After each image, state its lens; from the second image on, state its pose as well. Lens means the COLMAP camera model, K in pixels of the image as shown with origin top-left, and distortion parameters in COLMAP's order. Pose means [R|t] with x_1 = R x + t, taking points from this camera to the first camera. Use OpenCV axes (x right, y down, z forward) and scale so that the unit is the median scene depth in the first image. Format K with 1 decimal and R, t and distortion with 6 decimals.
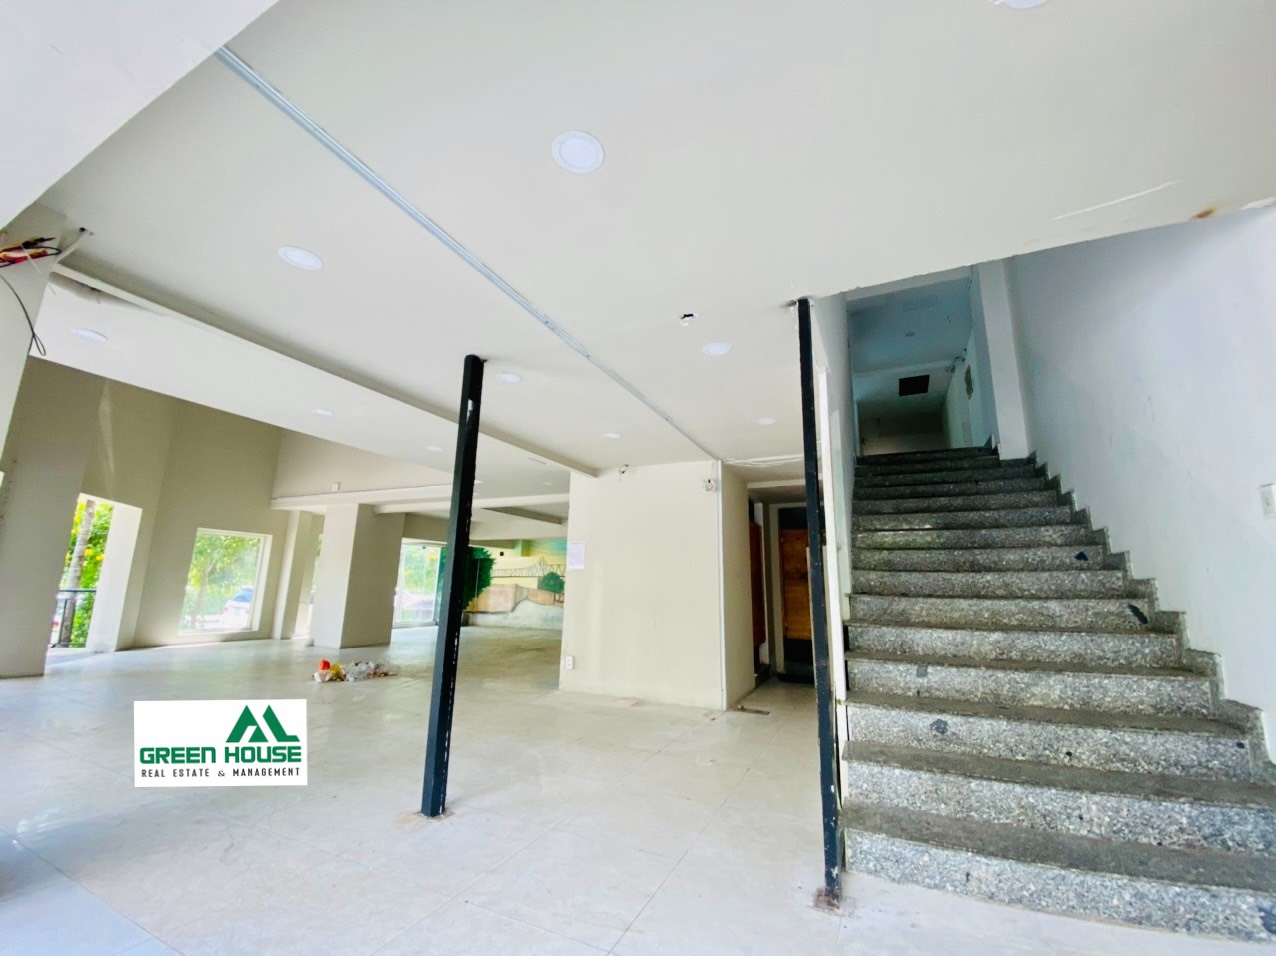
lens RADIAL K [[520.1, 0, 638.3], [0, 520.1, 479.8], [0, 0, 1]] dist [-0.002988, -0.010307]
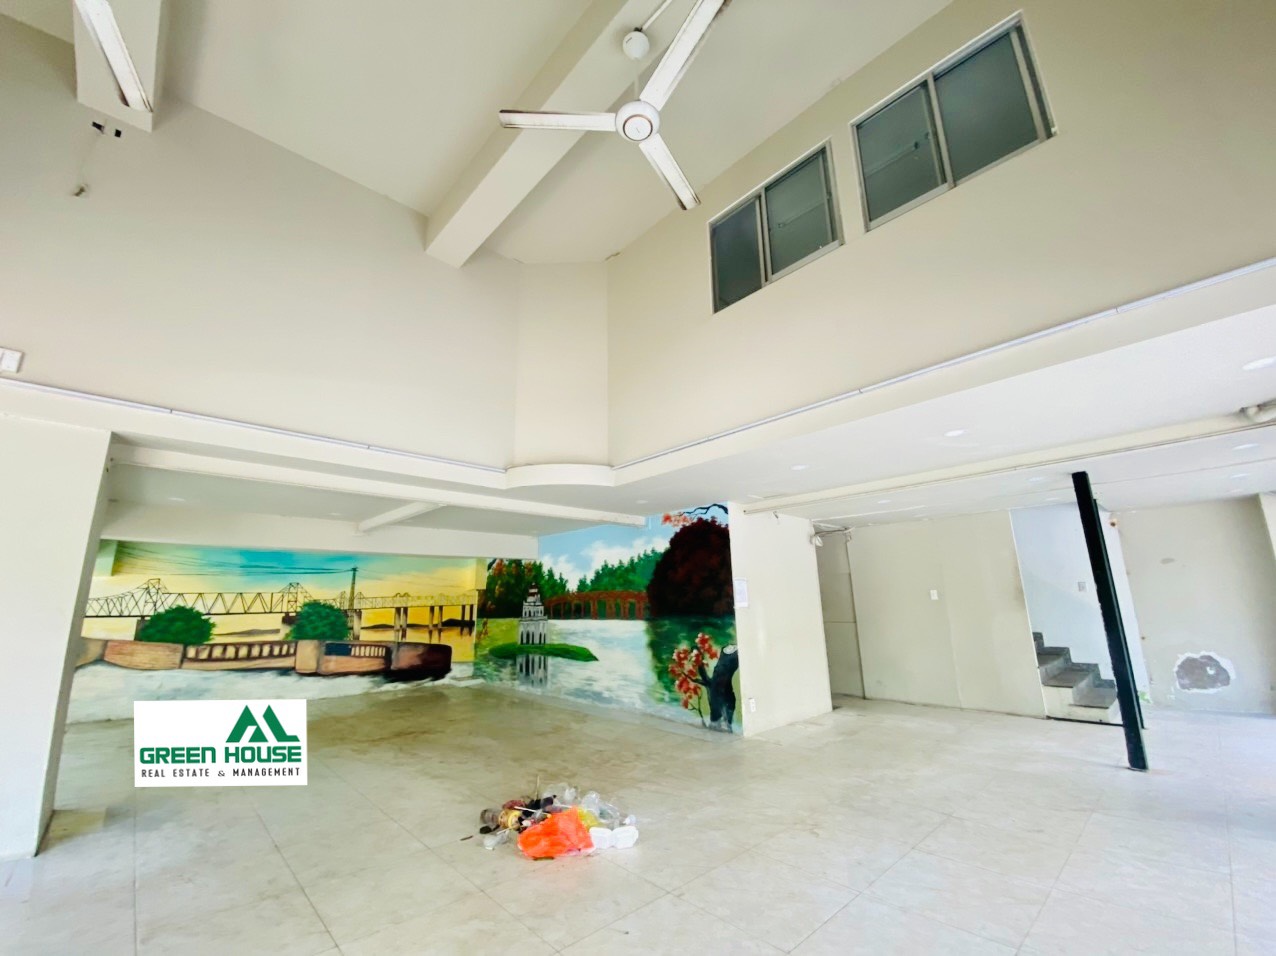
lens RADIAL K [[520.1, 0, 637.5], [0, 520.1, 481.7], [0, 0, 1]] dist [-0.002988, -0.010307]
pose [[0.361092, 0.195659, 0.911773, -0.507526], [-0.165247, 0.975693, -0.143933, 0.048873], [-0.917772, -0.098695, 0.384647, 0.367870]]
